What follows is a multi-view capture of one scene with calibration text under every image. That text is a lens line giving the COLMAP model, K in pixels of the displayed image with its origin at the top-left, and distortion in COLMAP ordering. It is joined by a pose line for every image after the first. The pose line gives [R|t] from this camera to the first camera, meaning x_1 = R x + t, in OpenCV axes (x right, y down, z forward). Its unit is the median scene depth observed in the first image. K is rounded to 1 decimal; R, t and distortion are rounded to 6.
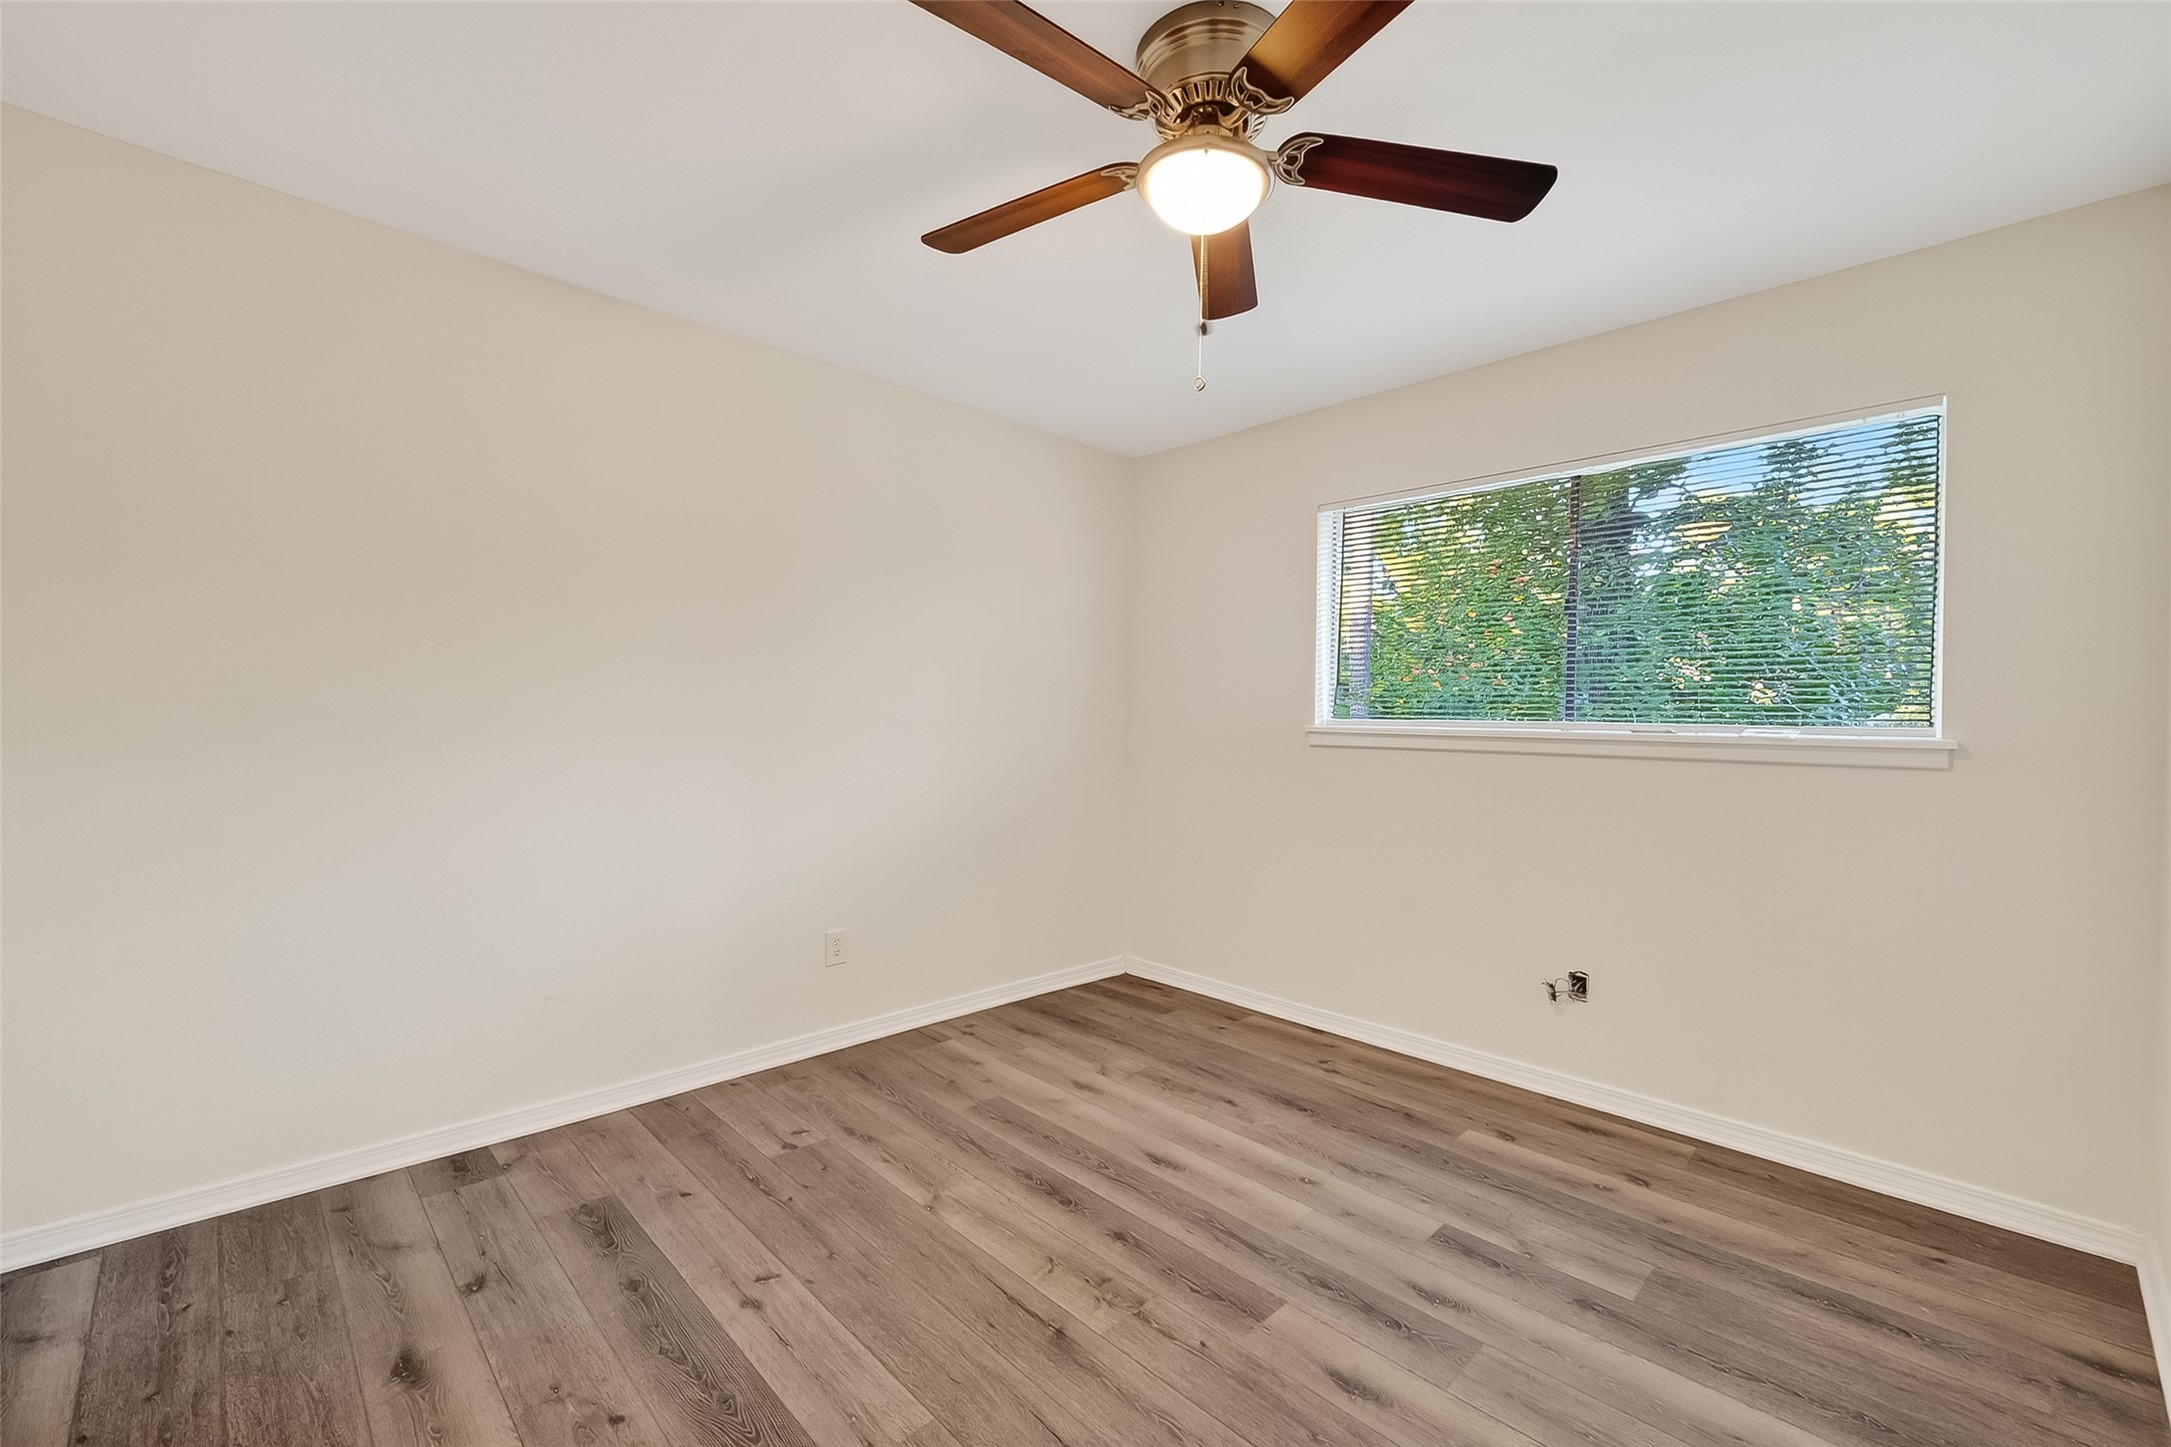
lens RADIAL K [[882.1, 0, 1069.2], [0, 882.1, 715.7], [0, 0, 1]] dist [0.002829, -0.000272]
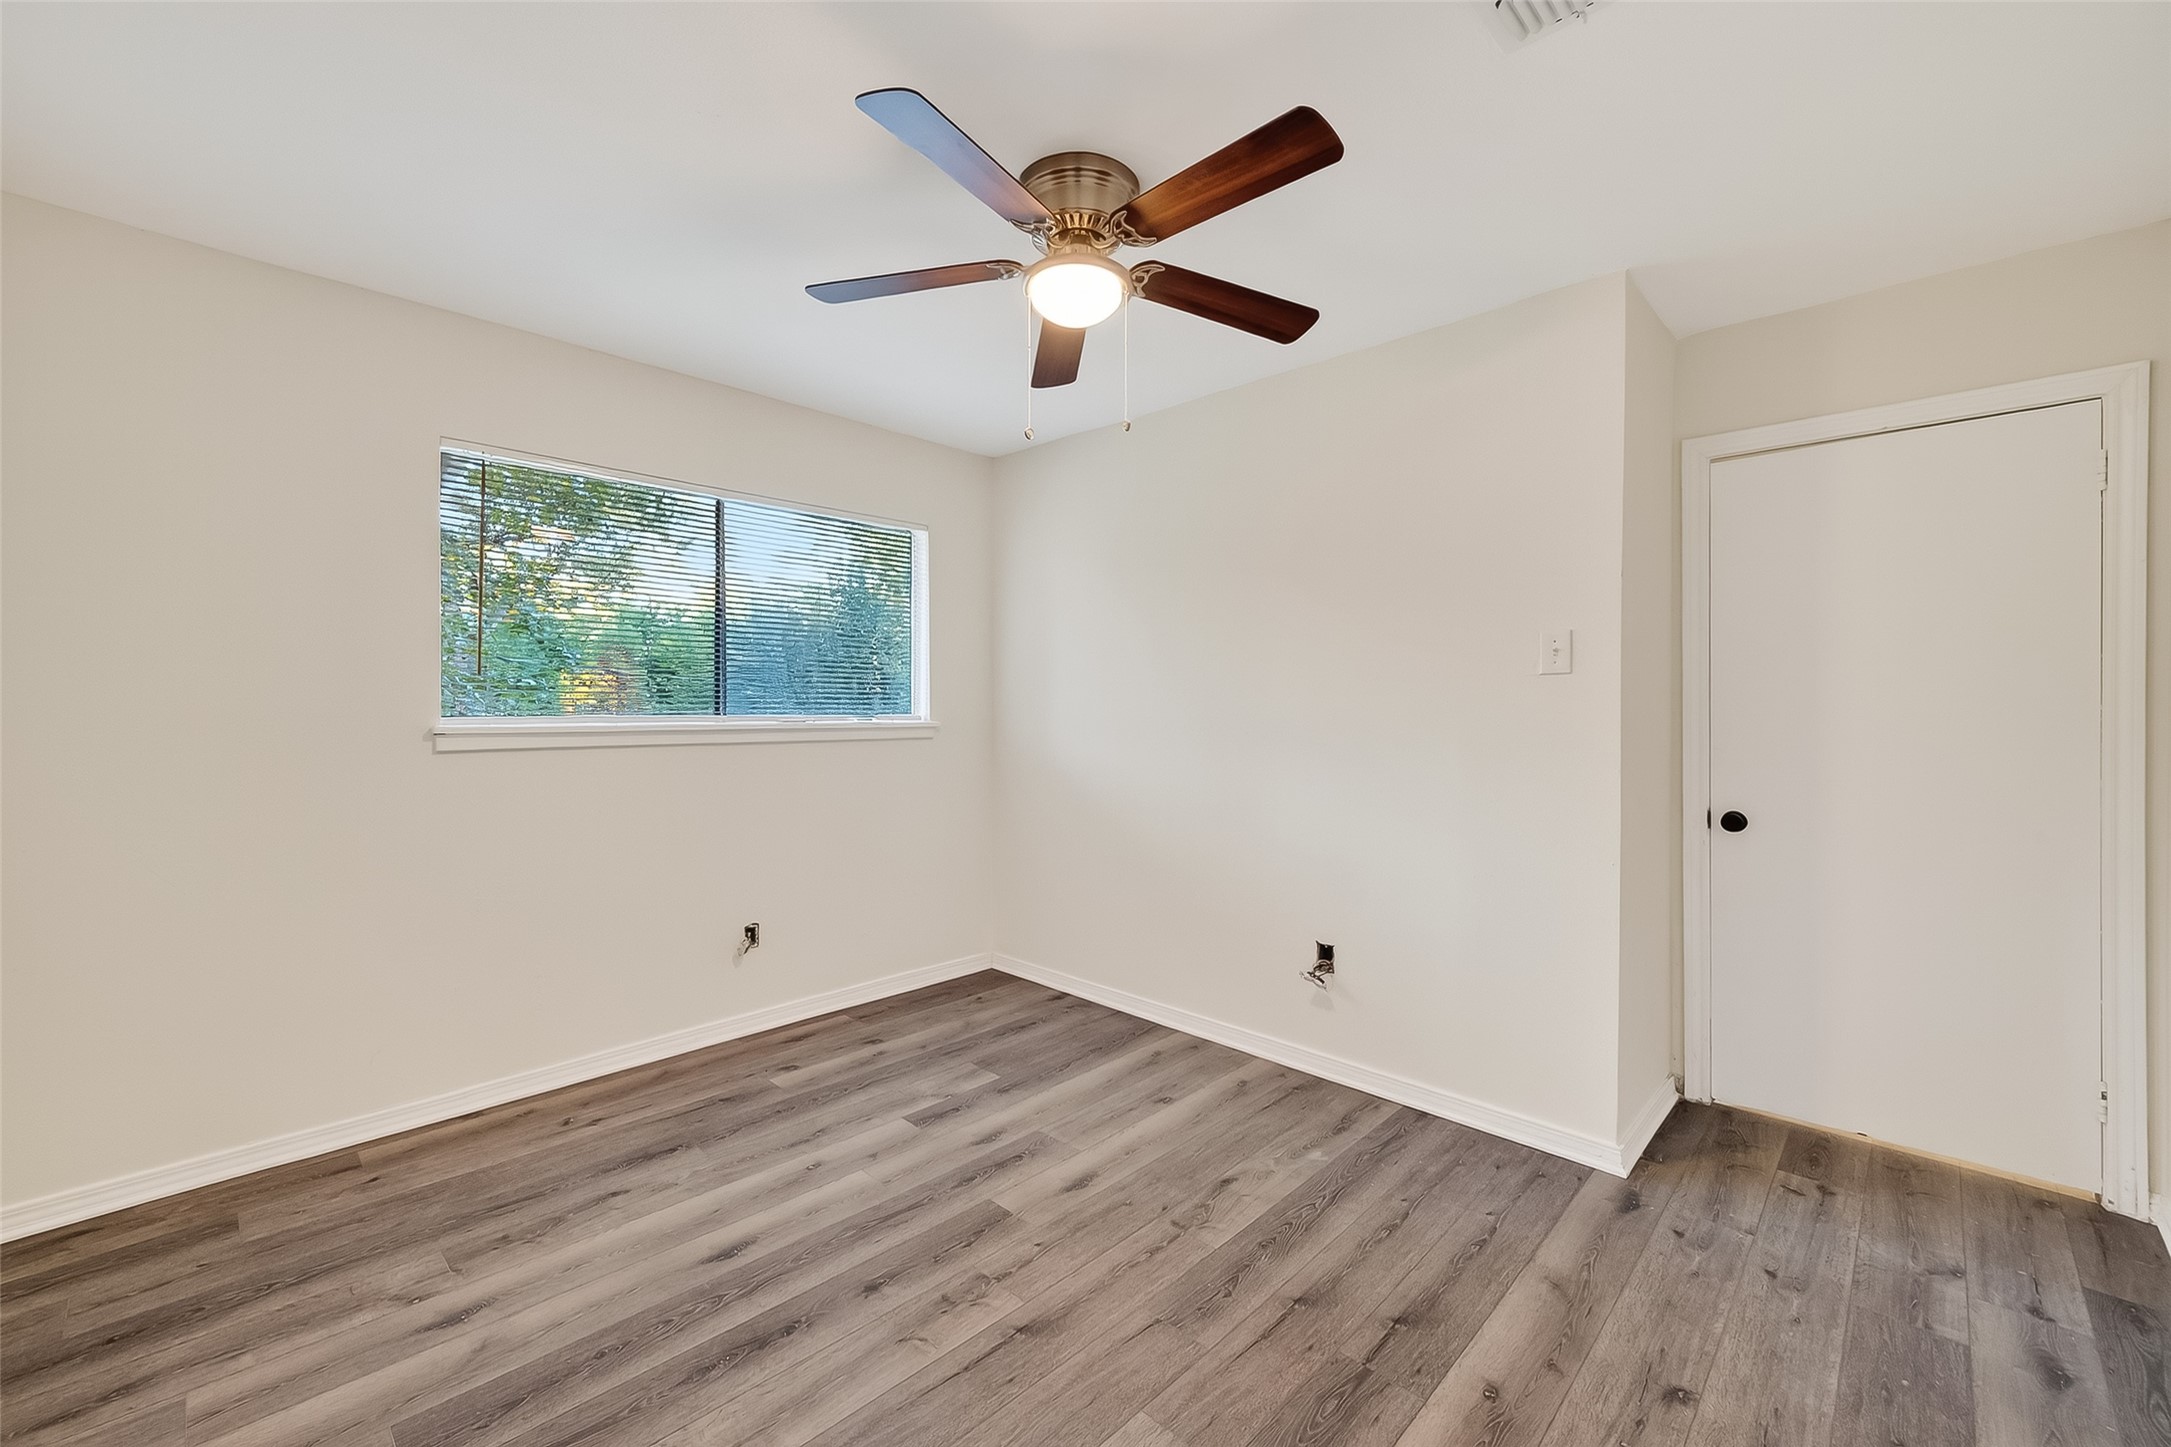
lens RADIAL K [[882.1, 0, 1076.5], [0, 882.1, 723.1], [0, 0, 1]] dist [0.002829, -0.000272]
pose [[-0.026350, -0.030213, 0.999196, -0.754808], [-0.001877, 0.999543, 0.030174, -0.022608], [-0.999651, -0.001080, -0.026394, 0.722949]]
